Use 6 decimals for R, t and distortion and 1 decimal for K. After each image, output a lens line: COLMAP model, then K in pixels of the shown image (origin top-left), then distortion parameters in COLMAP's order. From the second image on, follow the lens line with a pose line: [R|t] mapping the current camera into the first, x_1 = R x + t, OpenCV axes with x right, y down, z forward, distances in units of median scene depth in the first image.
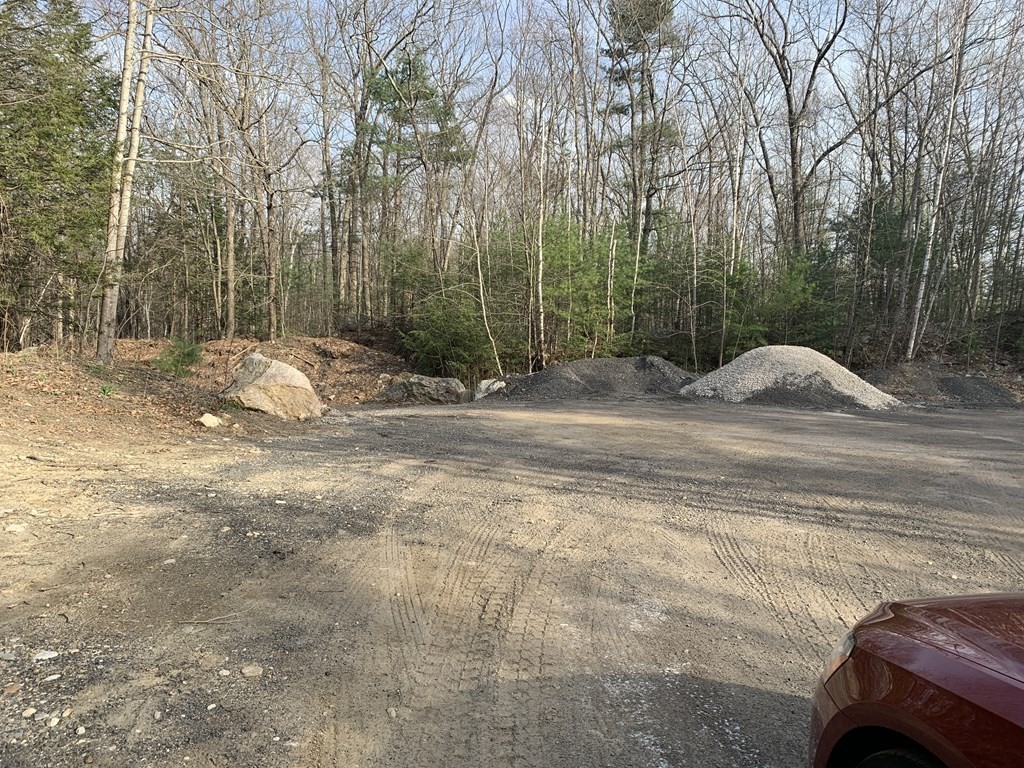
lens RADIAL K [[778.0, 0, 512.0], [0, 778.0, 384.0], [0, 0, 1]] dist [0.005847, -0.000859]
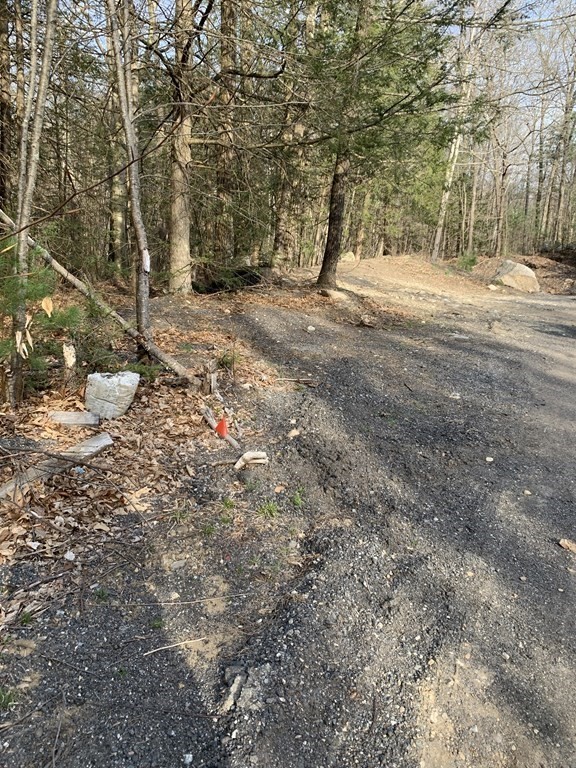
lens RADIAL K [[583.5, 0, 288.0], [0, 583.5, 384.0], [0, 0, 1]] dist [0.005847, -0.000859]
pose [[0.831454, 0.131322, -0.539851, 0.033540], [-0.049431, 0.985296, 0.163548, 0.032204], [0.553391, -0.109298, 0.825719, -0.338583]]
